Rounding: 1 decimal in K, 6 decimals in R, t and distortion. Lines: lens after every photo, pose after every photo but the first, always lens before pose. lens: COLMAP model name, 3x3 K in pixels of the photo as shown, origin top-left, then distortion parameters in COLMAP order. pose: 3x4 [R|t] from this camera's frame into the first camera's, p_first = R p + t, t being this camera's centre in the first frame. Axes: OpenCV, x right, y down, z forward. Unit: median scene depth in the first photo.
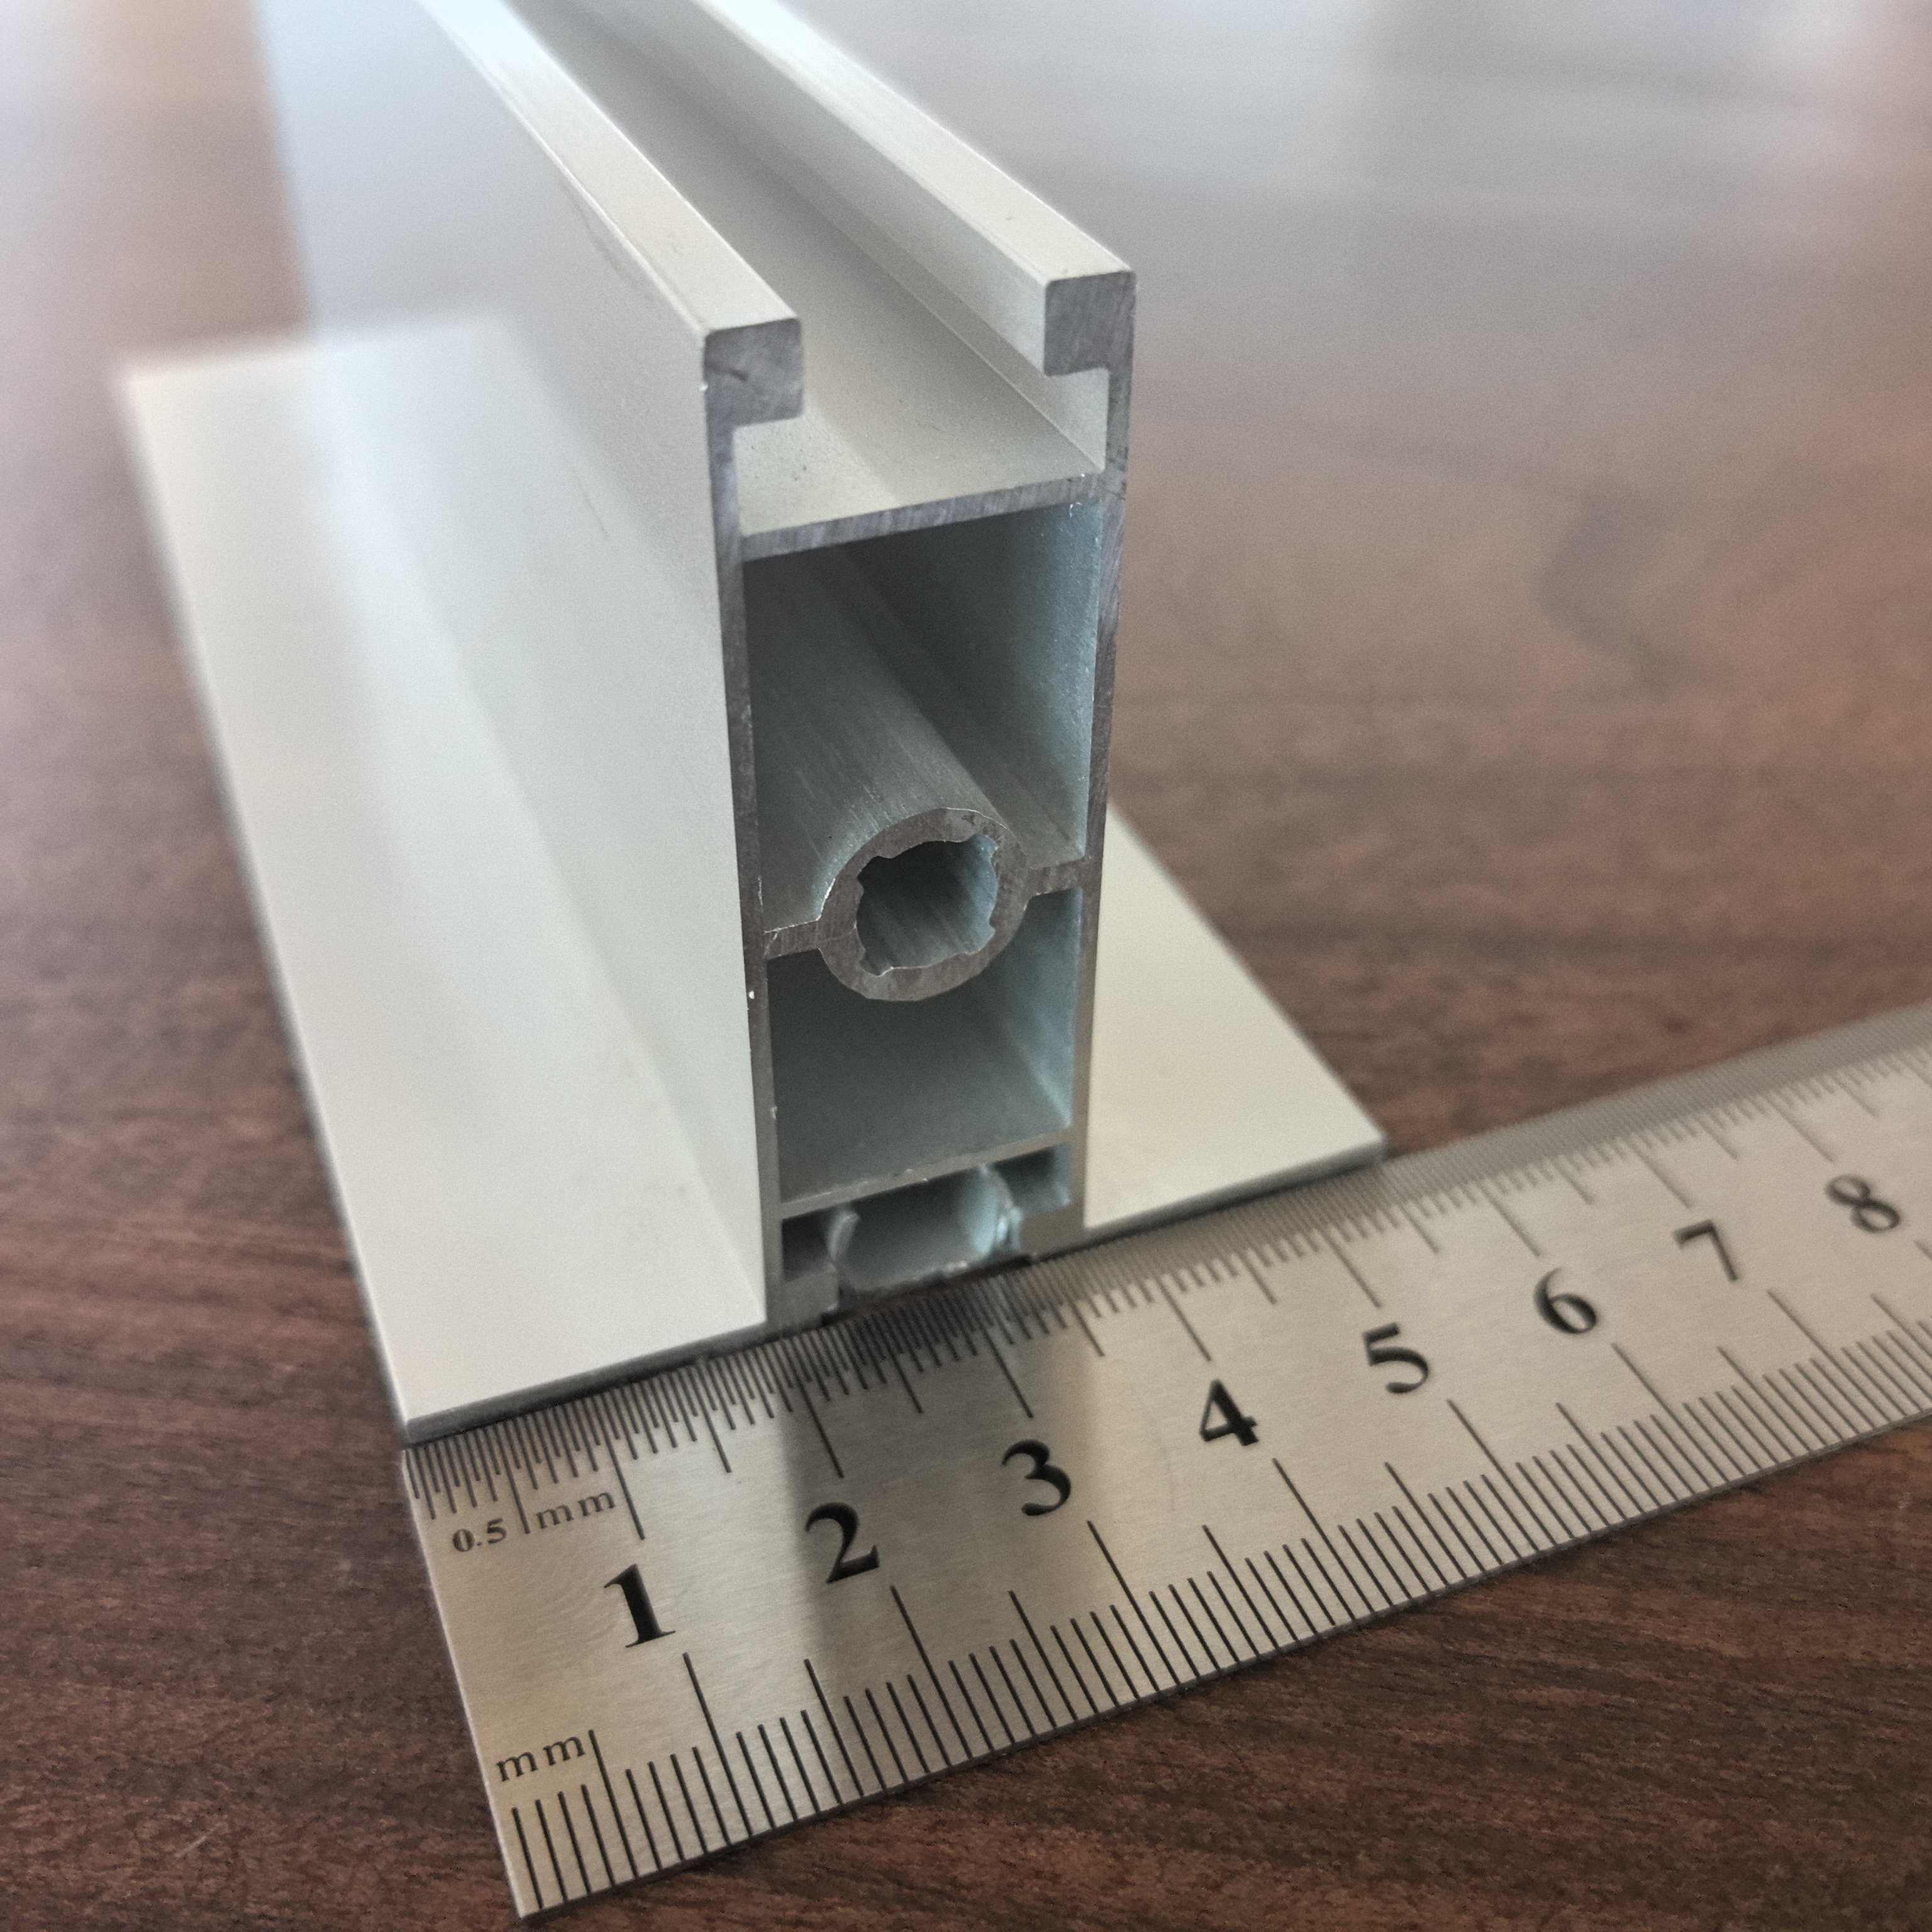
lens RADIAL K [[2236.8, 0, 948.6], [0, 2236.8, 967.4], [0, 0, 1]] dist [0.004489, 0.000000]
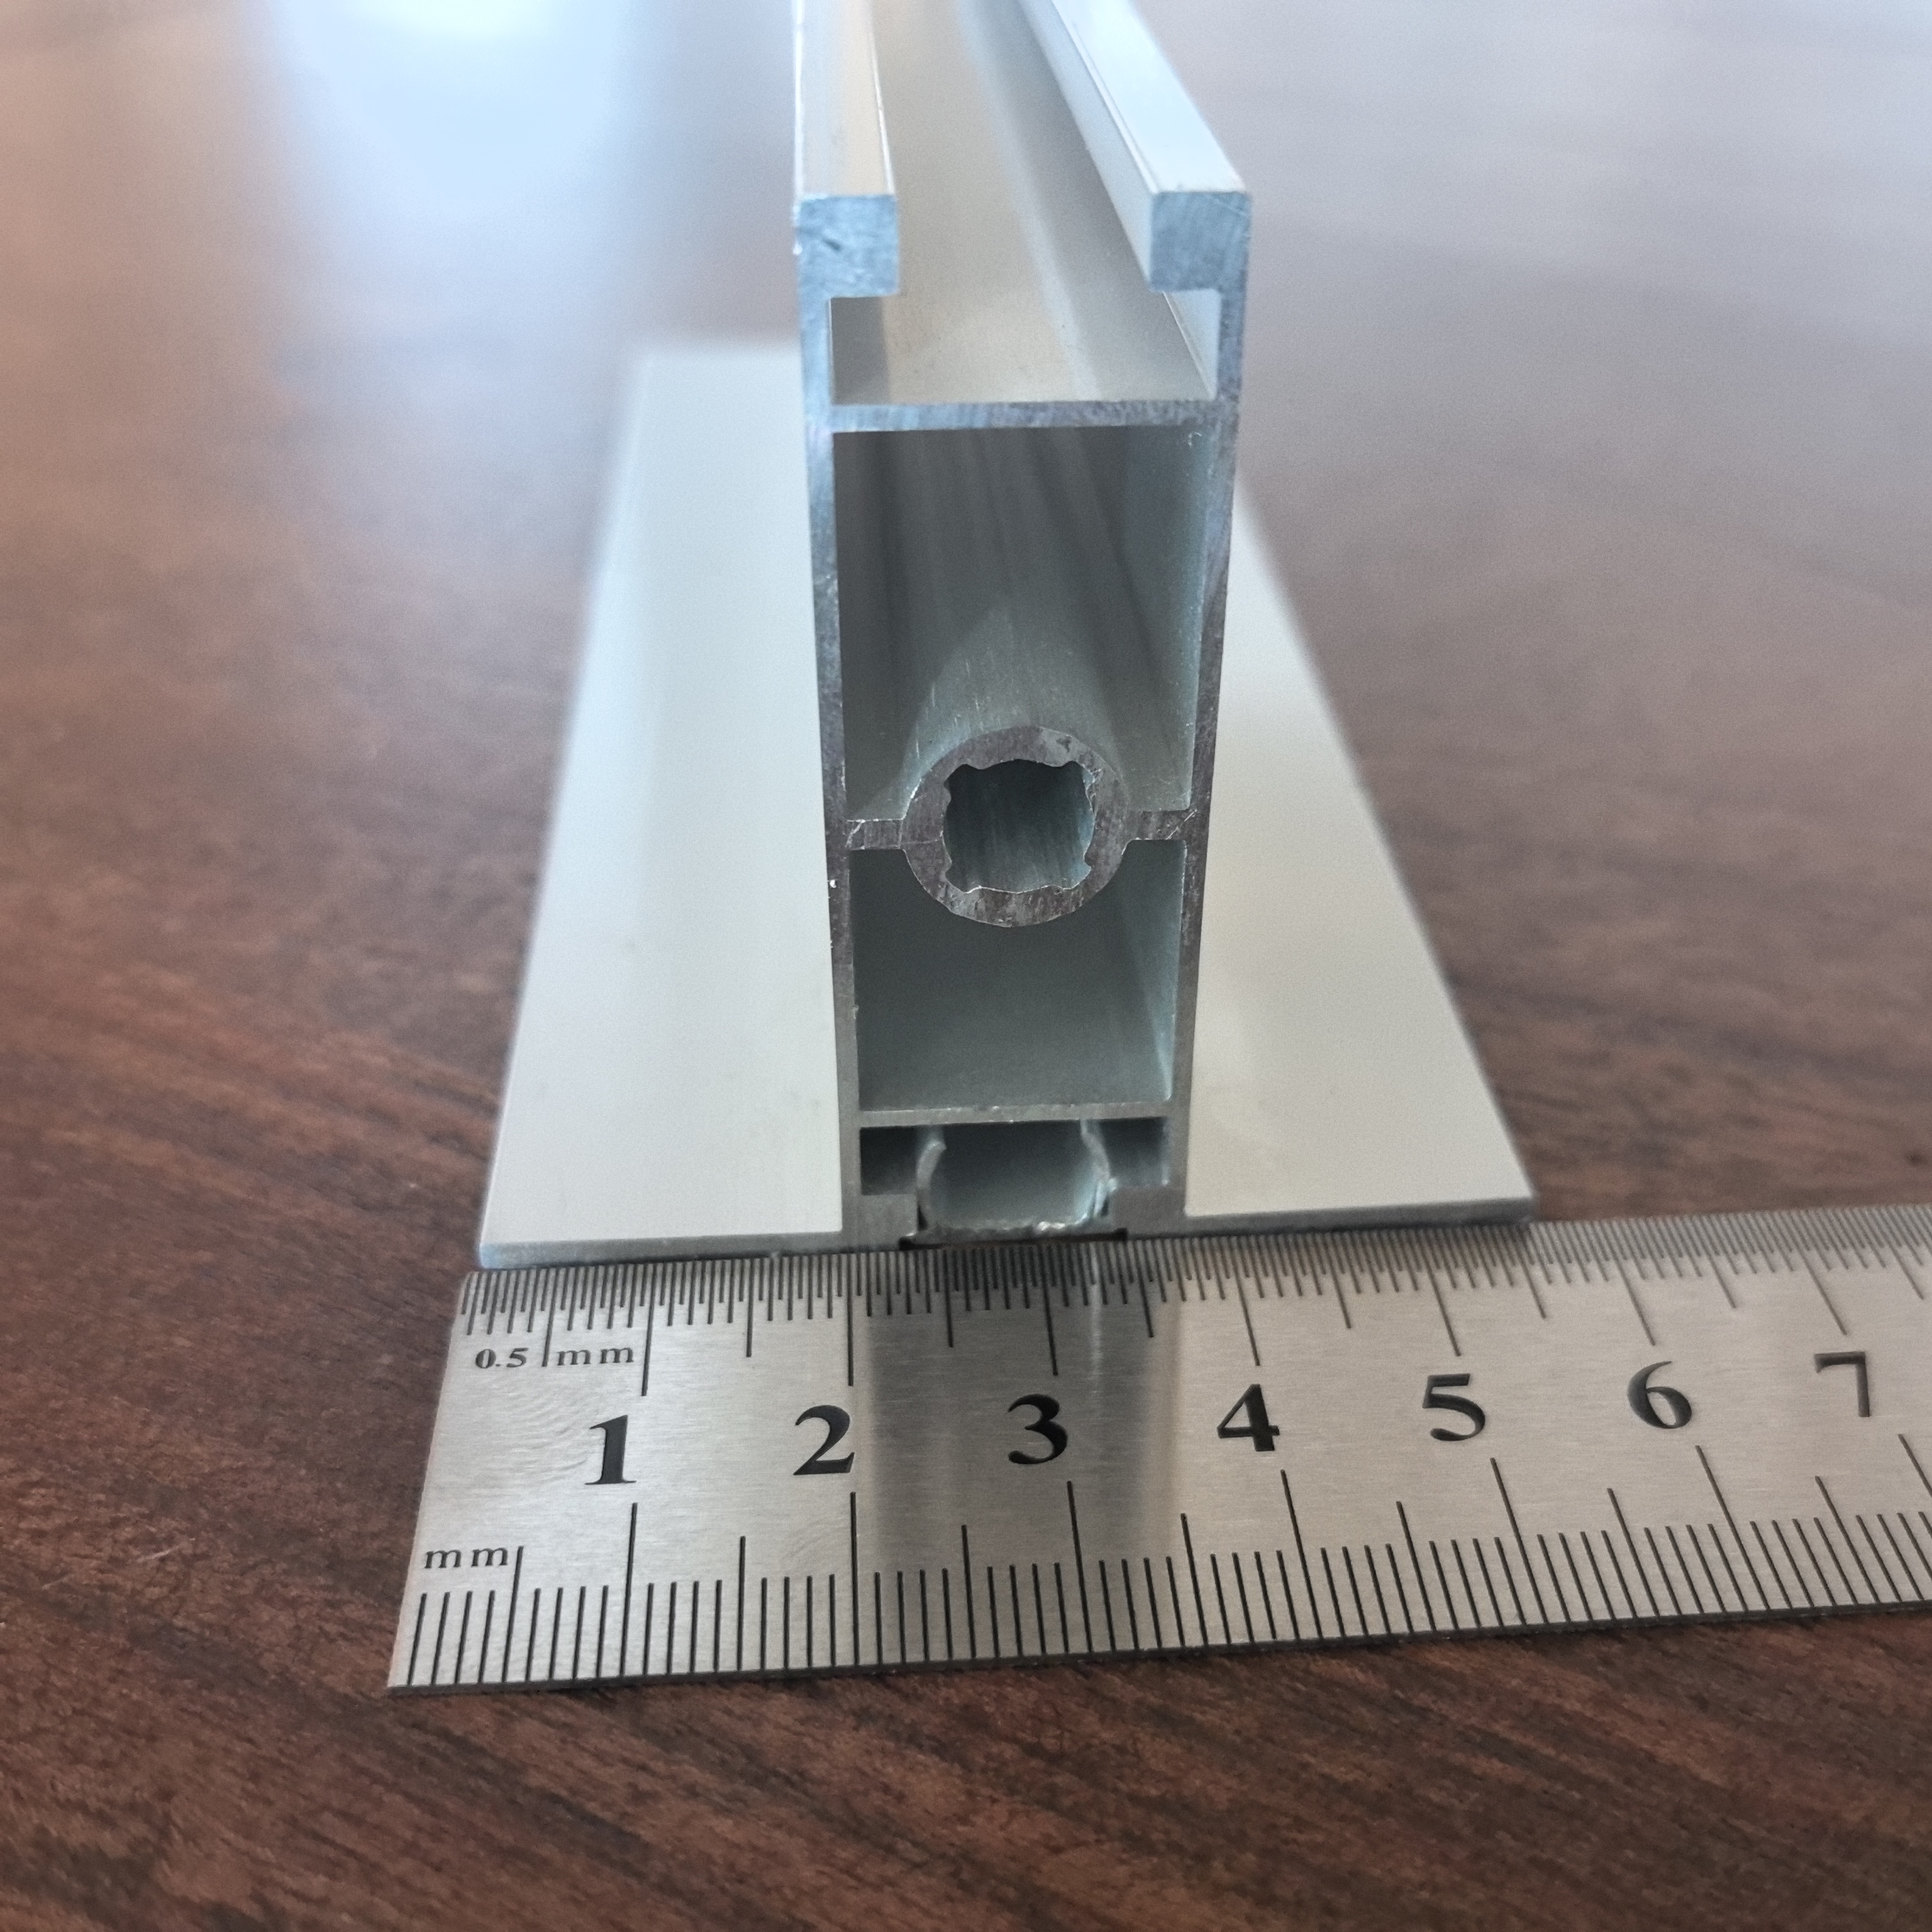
lens RADIAL K [[2236.8, 0, 980.6], [0, 2236.8, 960.4], [0, 0, 1]] dist [0.004489, 0.000000]
pose [[0.952820, 0.174267, -0.248527, 0.229401], [-0.189458, 0.981138, -0.038382, 0.070950], [0.237150, 0.083656, 0.967864, 0.030826]]
